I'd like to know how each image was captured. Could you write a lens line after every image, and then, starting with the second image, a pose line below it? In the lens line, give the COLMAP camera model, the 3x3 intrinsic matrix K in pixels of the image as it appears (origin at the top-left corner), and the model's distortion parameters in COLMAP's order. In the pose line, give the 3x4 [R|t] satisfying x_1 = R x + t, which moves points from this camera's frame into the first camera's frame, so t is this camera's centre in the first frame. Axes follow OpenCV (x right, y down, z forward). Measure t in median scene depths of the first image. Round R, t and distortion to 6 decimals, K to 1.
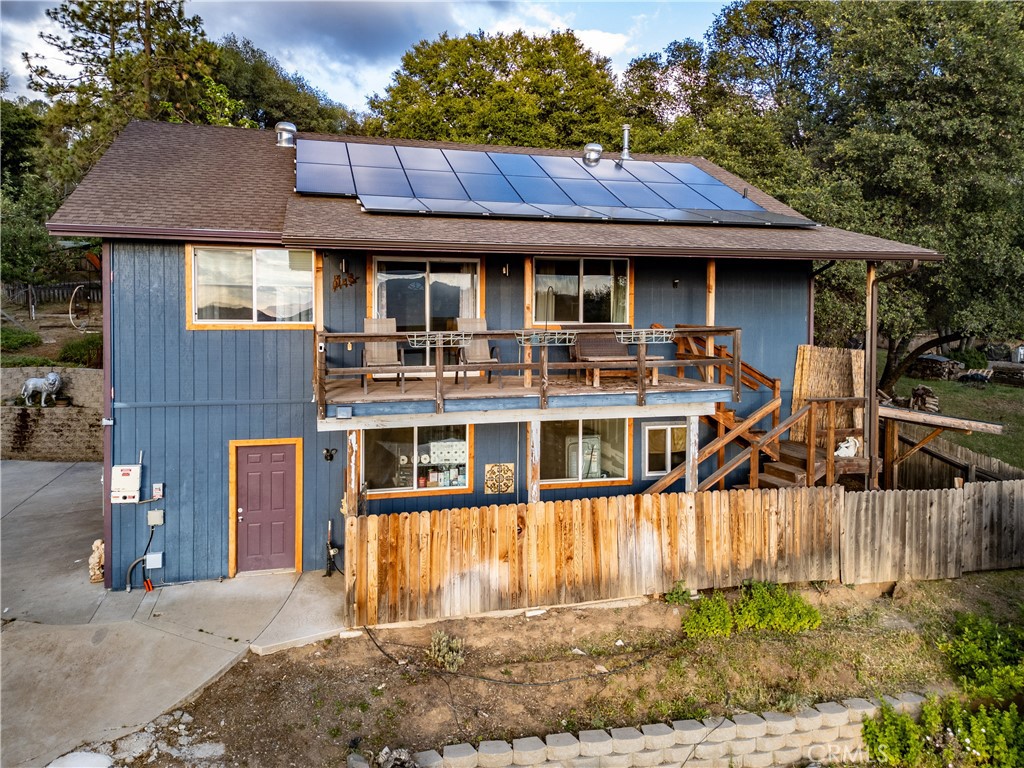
lens RADIAL K [[747.1, 0, 507.9], [0, 747.1, 359.2], [0, 0, 1]] dist [0.128911, -0.167551]
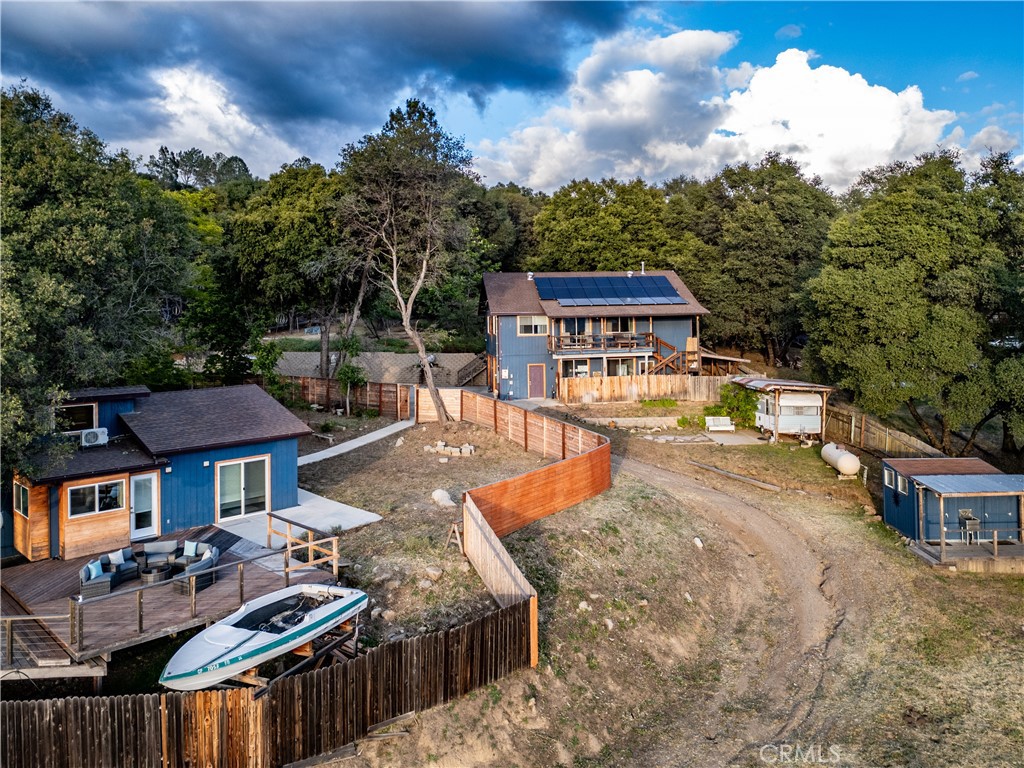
lens RADIAL K [[747.1, 0, 507.9], [0, 747.1, 359.2], [0, 0, 1]] dist [0.128911, -0.167551]
pose [[0.987441, -0.016266, -0.157150, 0.148440], [0.014698, 0.999830, -0.011136, 0.126039], [0.157305, 0.008686, 0.987512, -2.936351]]
